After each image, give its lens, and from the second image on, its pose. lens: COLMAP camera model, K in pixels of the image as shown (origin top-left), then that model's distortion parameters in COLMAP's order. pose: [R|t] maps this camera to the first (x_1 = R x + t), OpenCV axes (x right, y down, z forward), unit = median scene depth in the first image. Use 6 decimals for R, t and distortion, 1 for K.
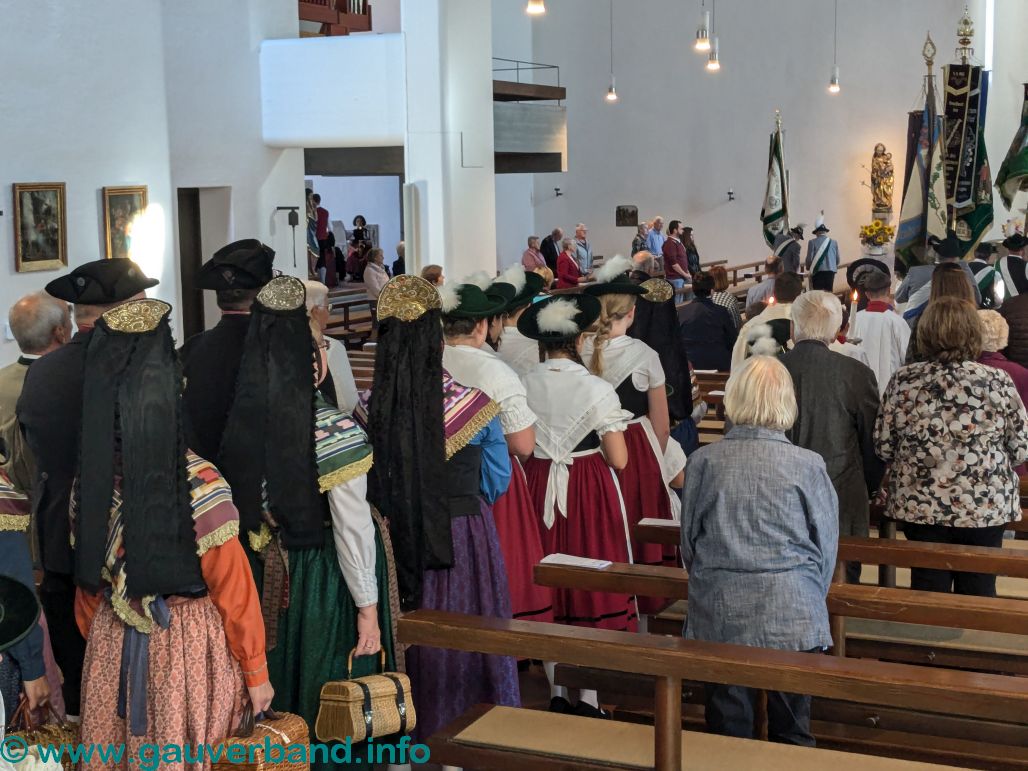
lens RADIAL K [[1682.3, 0, 514.0], [0, 1682.3, 385.5], [0, 0, 1]] dist [0.203607, 0.026928]
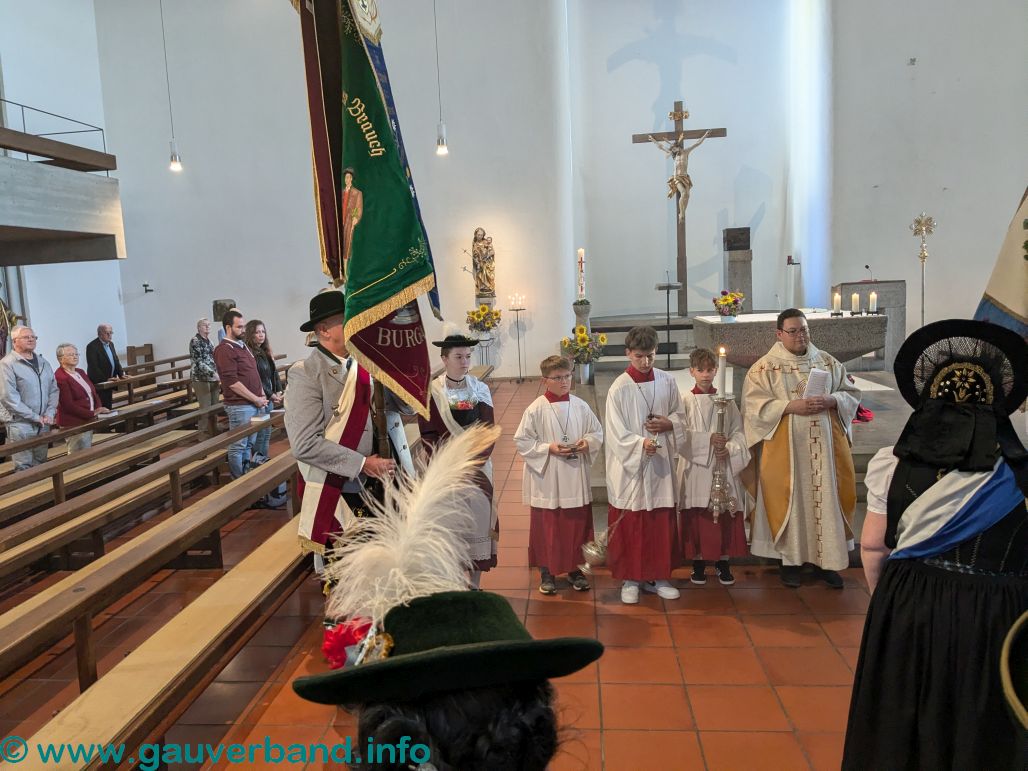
lens RADIAL K [[803.6, 0, 513.4], [0, 803.6, 379.5], [0, 0, 1]] dist [0.065471, -0.110104]
pose [[0.940556, -0.069178, 0.332518, 0.072492], [0.074329, 0.997230, -0.002777, -0.051830], [-0.331404, 0.027328, 0.943093, 0.557853]]
